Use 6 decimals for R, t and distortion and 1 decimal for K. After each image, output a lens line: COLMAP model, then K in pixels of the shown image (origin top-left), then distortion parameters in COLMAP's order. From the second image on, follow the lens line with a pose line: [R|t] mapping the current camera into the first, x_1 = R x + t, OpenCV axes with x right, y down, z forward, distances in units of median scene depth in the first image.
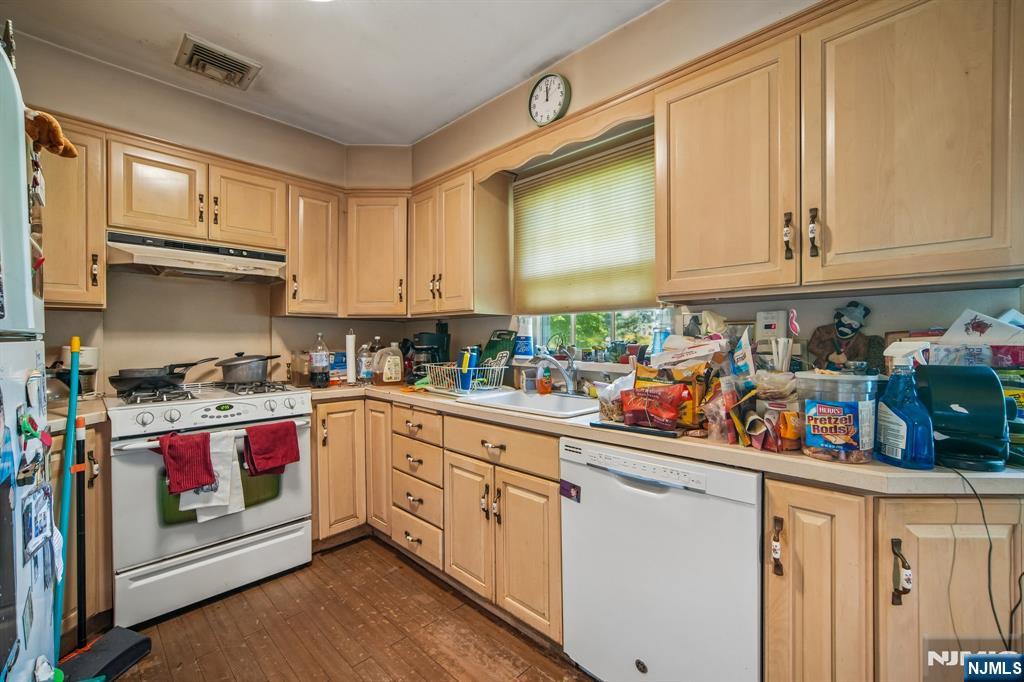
lens RADIAL K [[424.4, 0, 511.8], [0, 424.4, 340.4], [0, 0, 1]] dist [-0.009245, -0.000064]
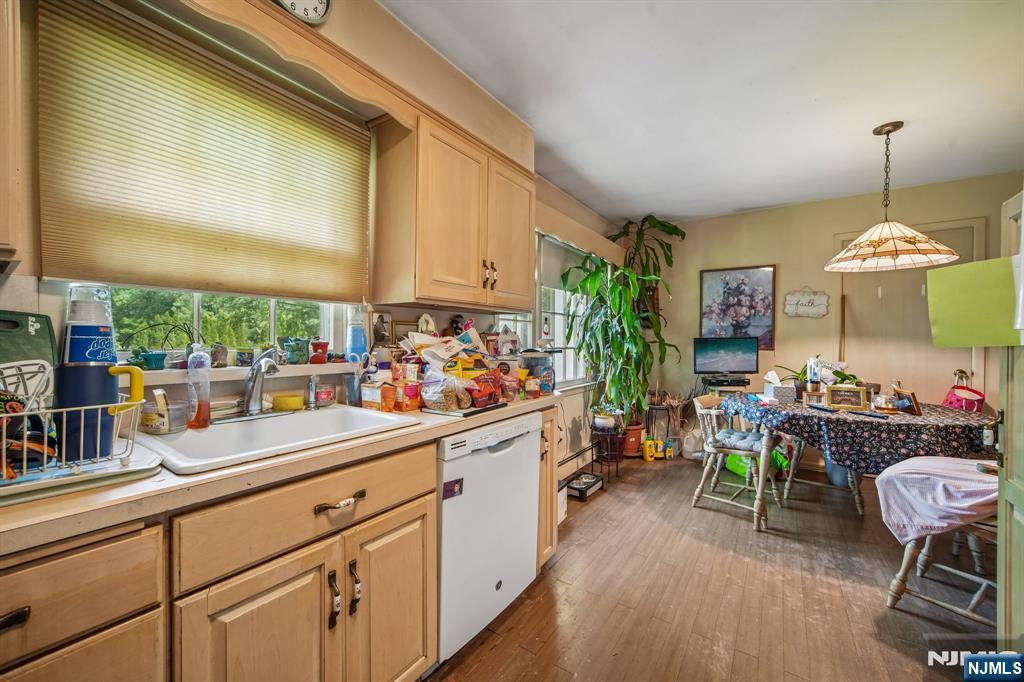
lens RADIAL K [[390.4, 0, 512.8], [0, 390.4, 340.4], [0, 0, 1]] dist [0.001023, 0.000125]
pose [[-0.141137, -0.007266, 0.989963, -0.536083], [-0.005164, 0.999965, 0.006603, 0.000213], [-0.989977, -0.004180, -0.141170, 0.676999]]
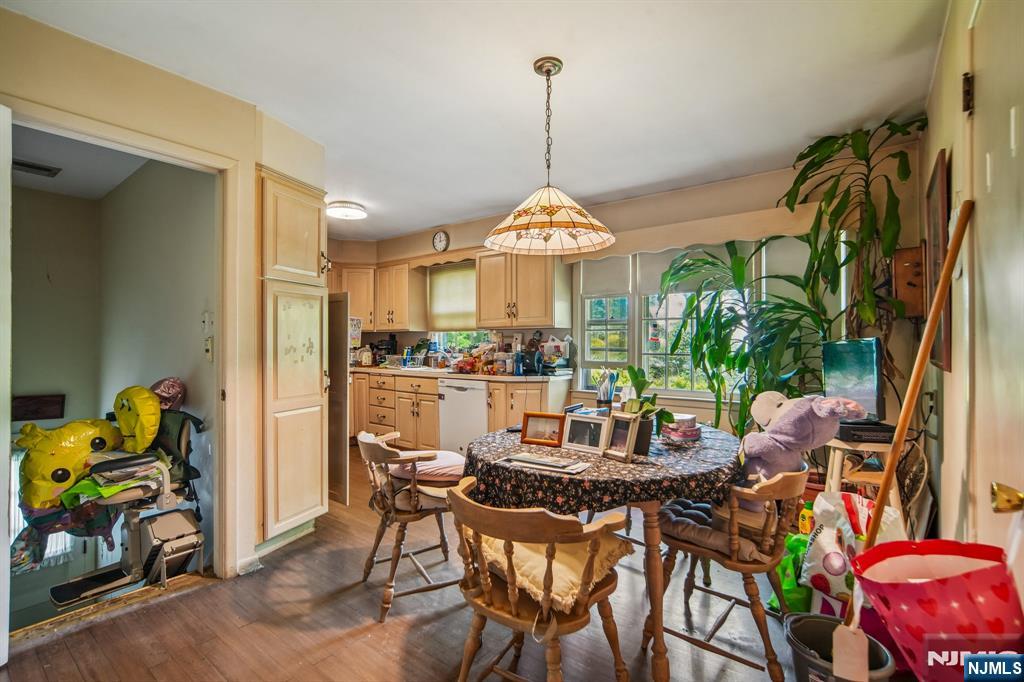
lens RADIAL K [[463.5, 0, 509.2], [0, 463.5, 341.7], [0, 0, 1]] dist [-0.000844, -0.000017]
pose [[0.994675, 0.000021, 0.103061, 0.182972], [0.000390, 0.999992, -0.003971, -0.002473], [-0.103060, 0.003990, 0.994667, -1.461133]]
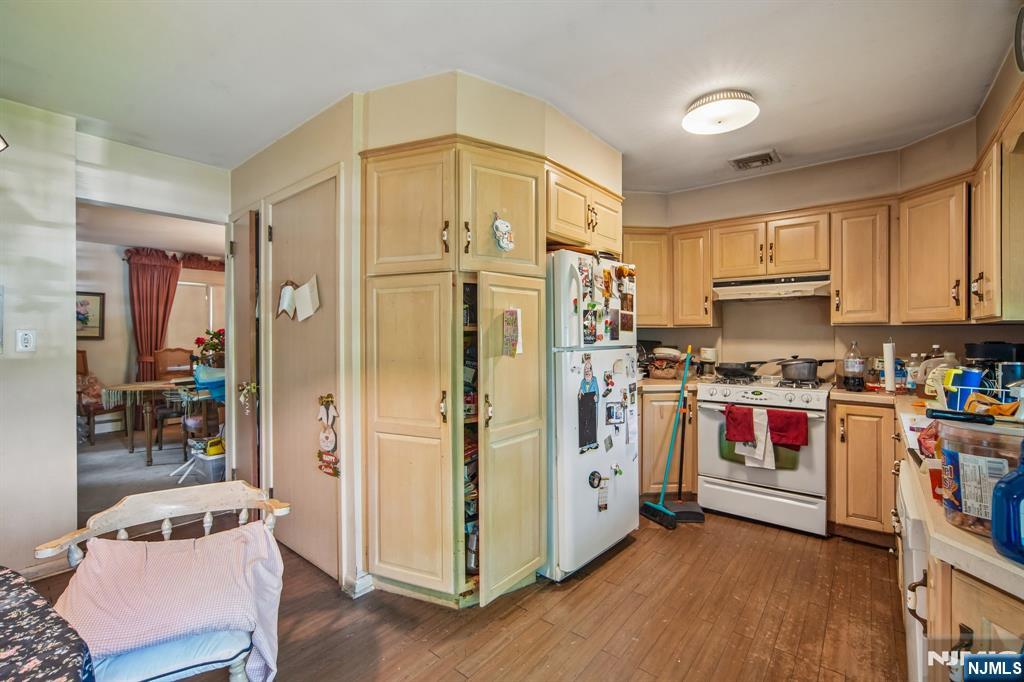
lens RADIAL K [[452.5, 0, 514.4], [0, 452.5, 333.8], [0, 0, 1]] dist [-0.001341, 0.000257]
pose [[0.084270, -0.000847, -0.996443, 0.740295], [-0.003585, 0.999993, -0.001153, -0.037556], [0.996437, 0.003669, 0.084266, 0.028970]]
